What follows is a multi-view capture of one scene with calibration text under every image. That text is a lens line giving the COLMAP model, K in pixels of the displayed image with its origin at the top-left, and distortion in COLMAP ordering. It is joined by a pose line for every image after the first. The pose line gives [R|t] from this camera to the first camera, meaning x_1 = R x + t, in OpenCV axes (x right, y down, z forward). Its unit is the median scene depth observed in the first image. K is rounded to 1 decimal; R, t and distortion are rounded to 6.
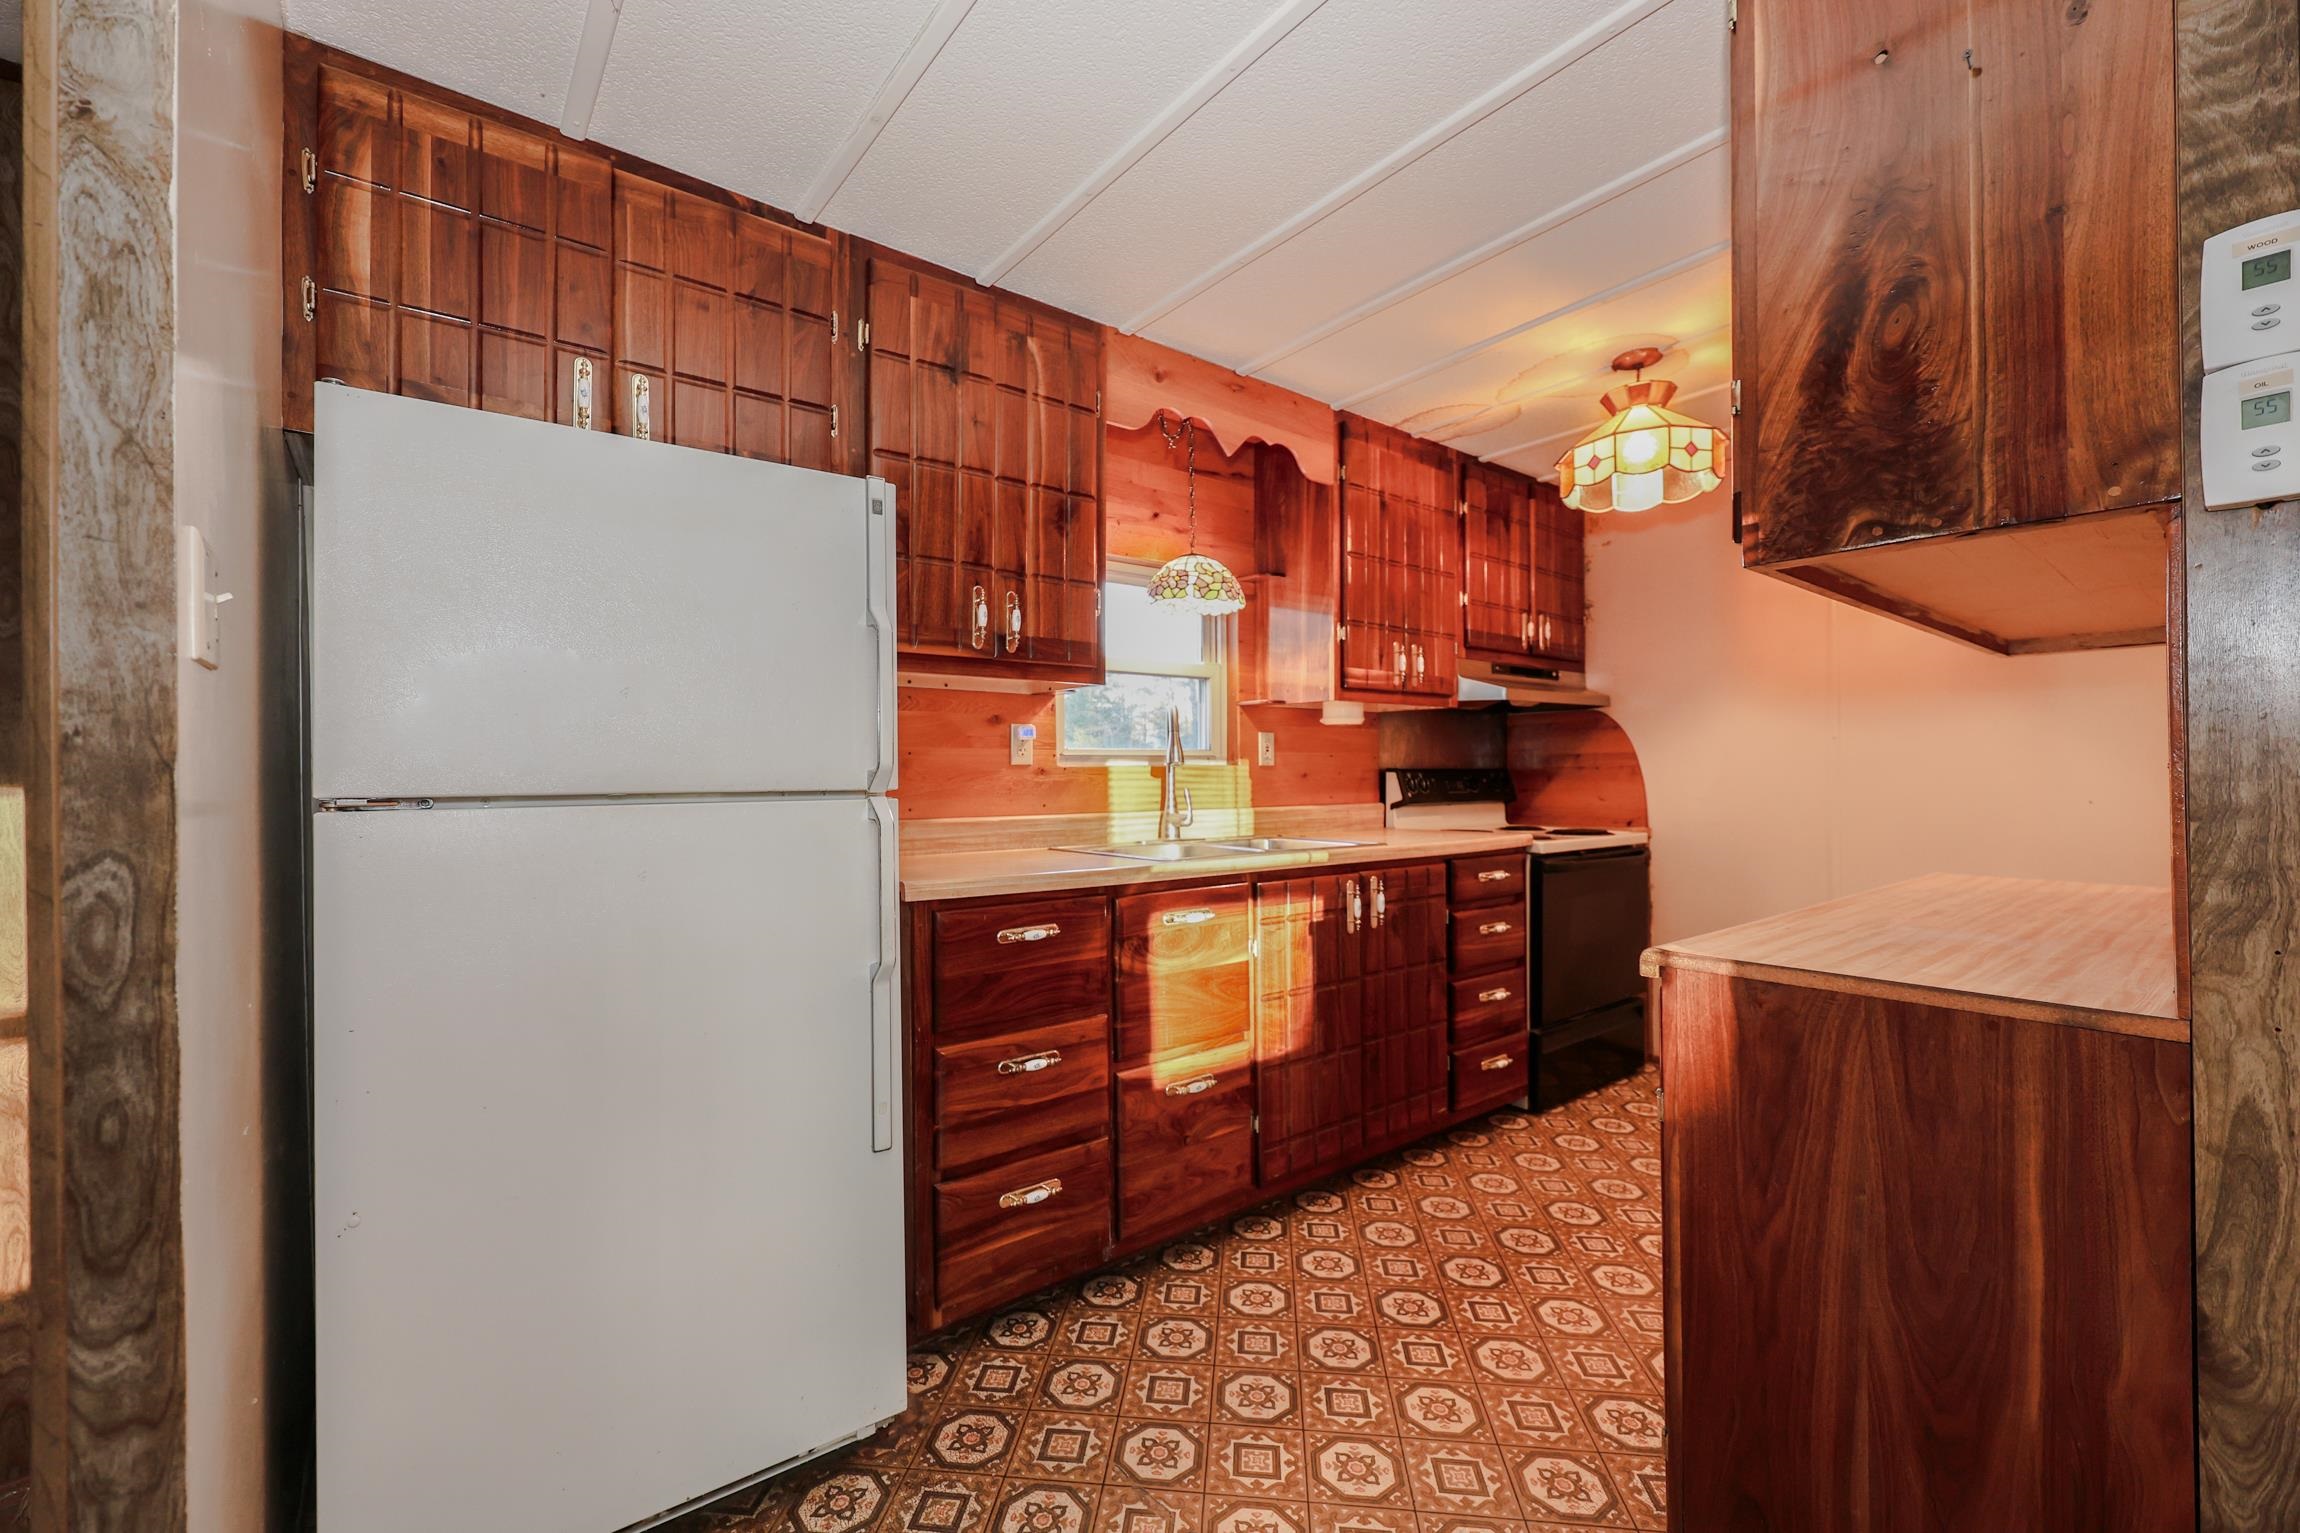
lens RADIAL K [[944.9, 0, 1121.3], [0, 944.9, 773.8], [0, 0, 1]] dist [0.000258, 0.000268]
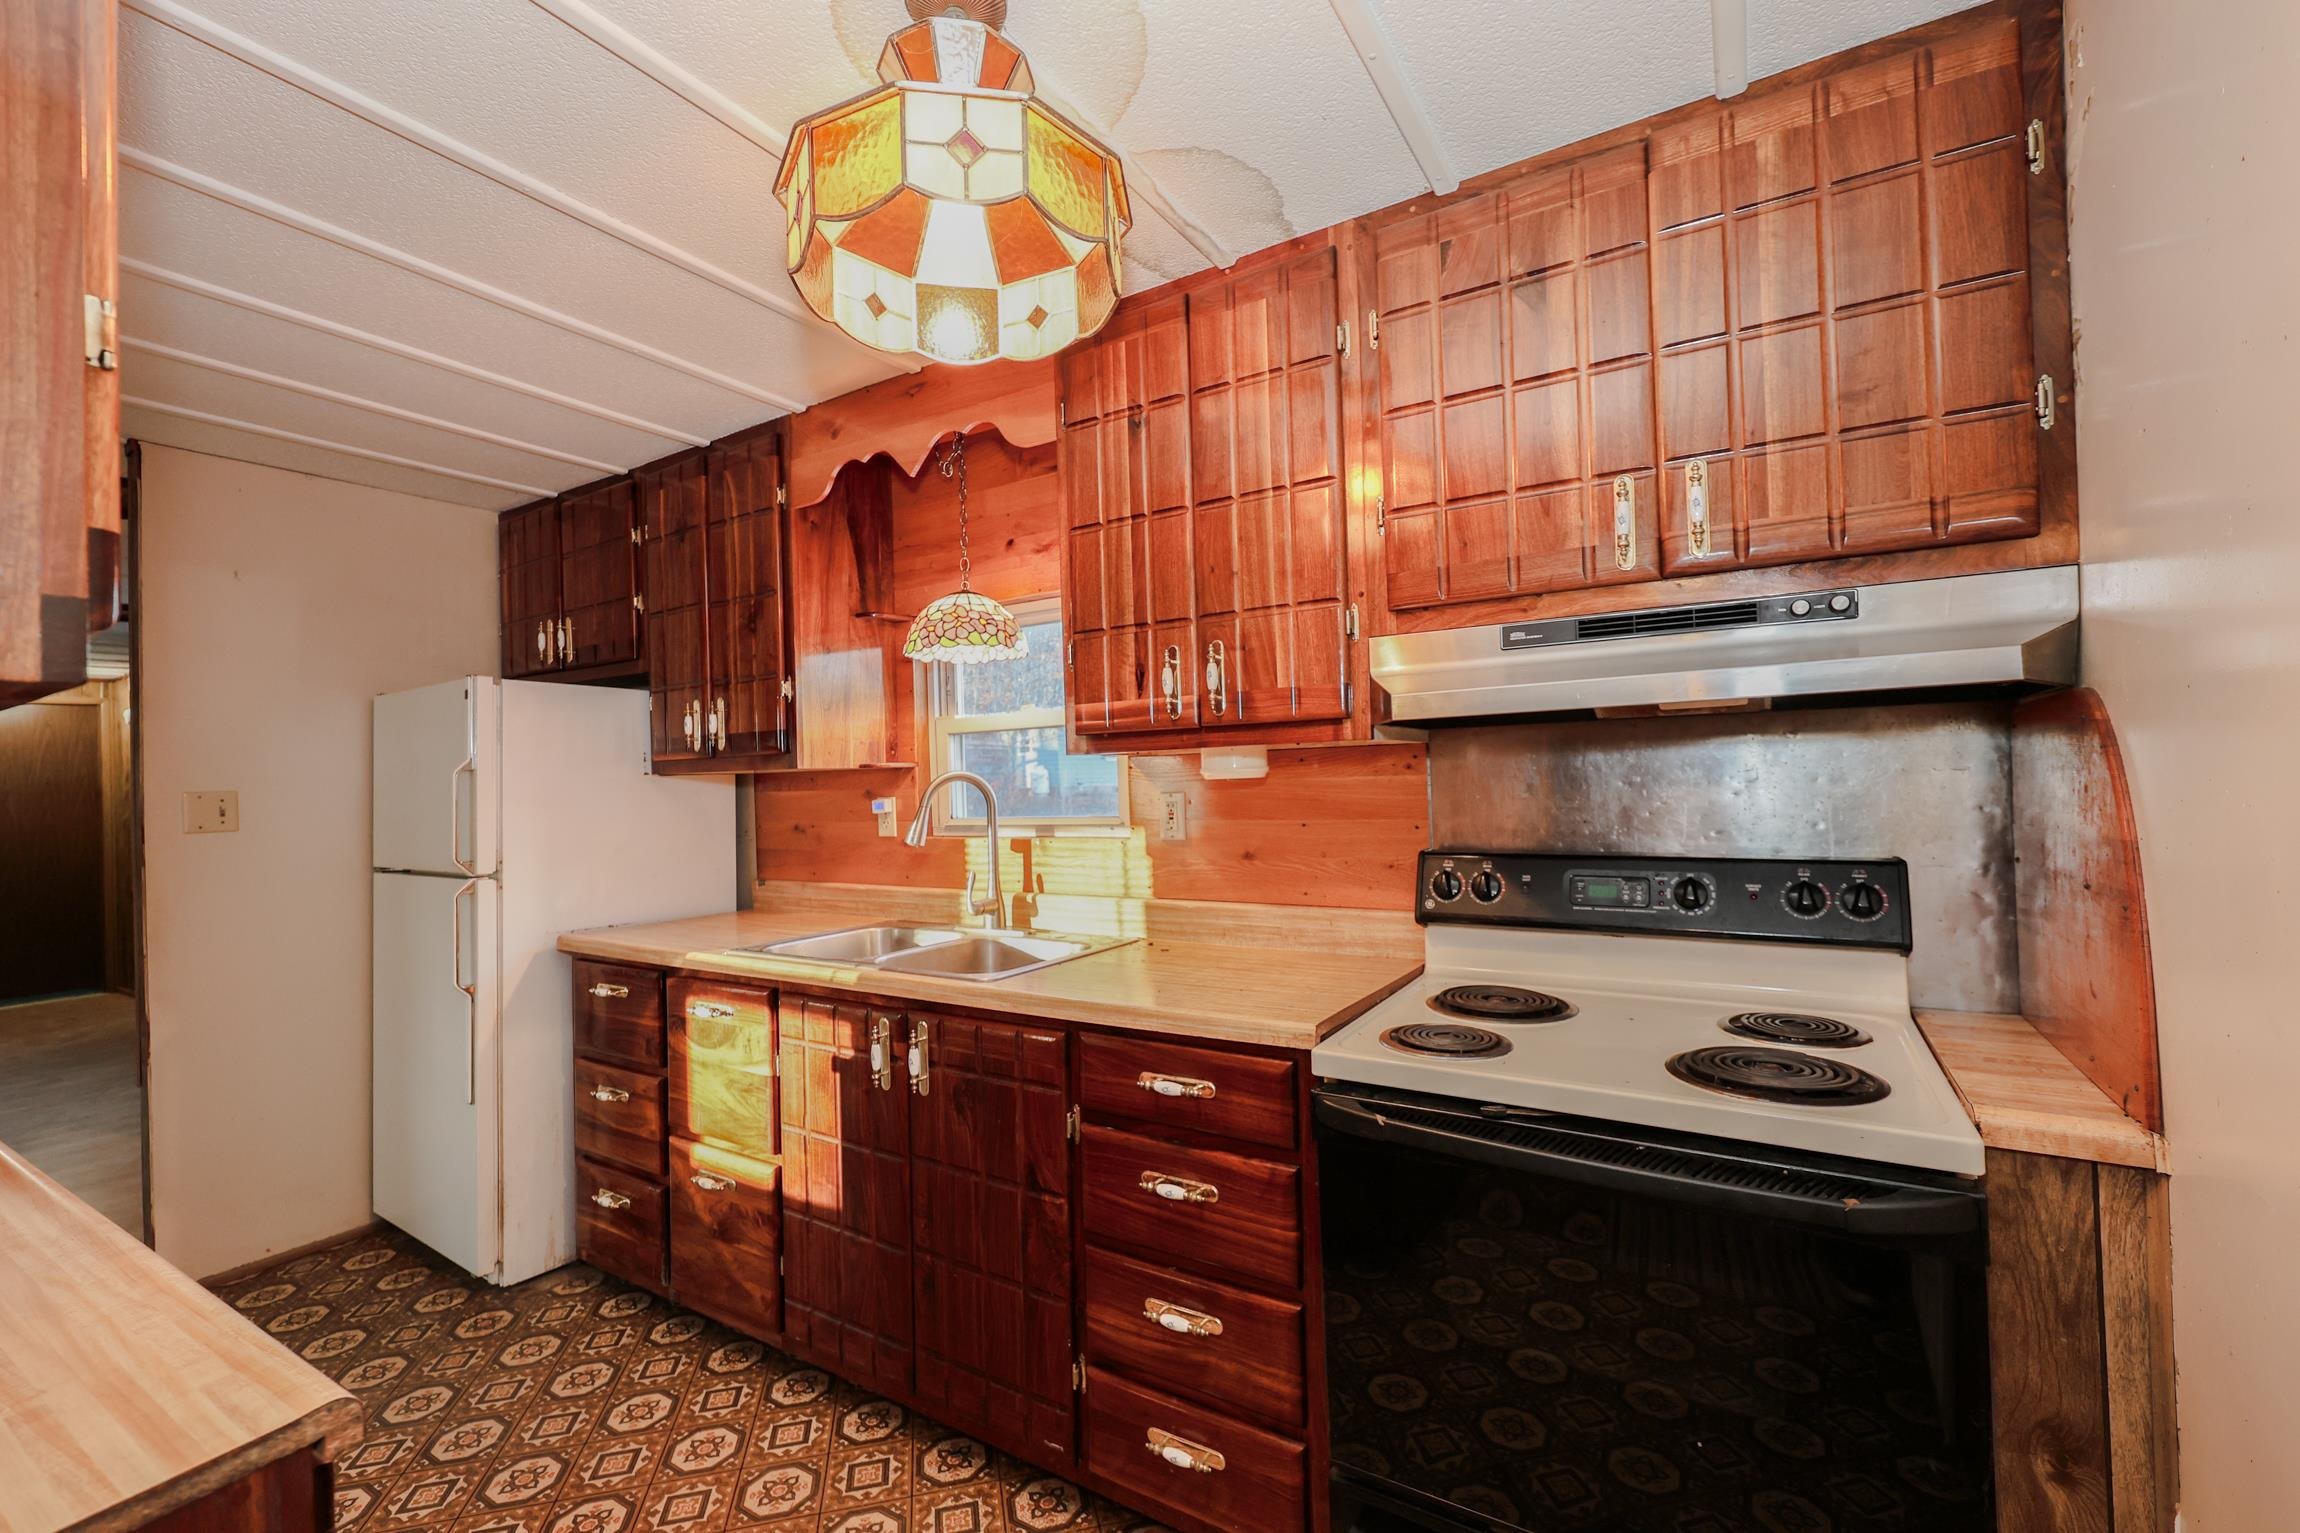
lens RADIAL K [[944.9, 0, 1121.3], [0, 944.9, 773.8], [0, 0, 1]] dist [0.000258, 0.000268]
pose [[0.352255, -0.011231, -0.935837, 1.042493], [0.029829, 0.999555, -0.000768, -0.076309], [0.935429, -0.027645, 0.352433, 0.954026]]
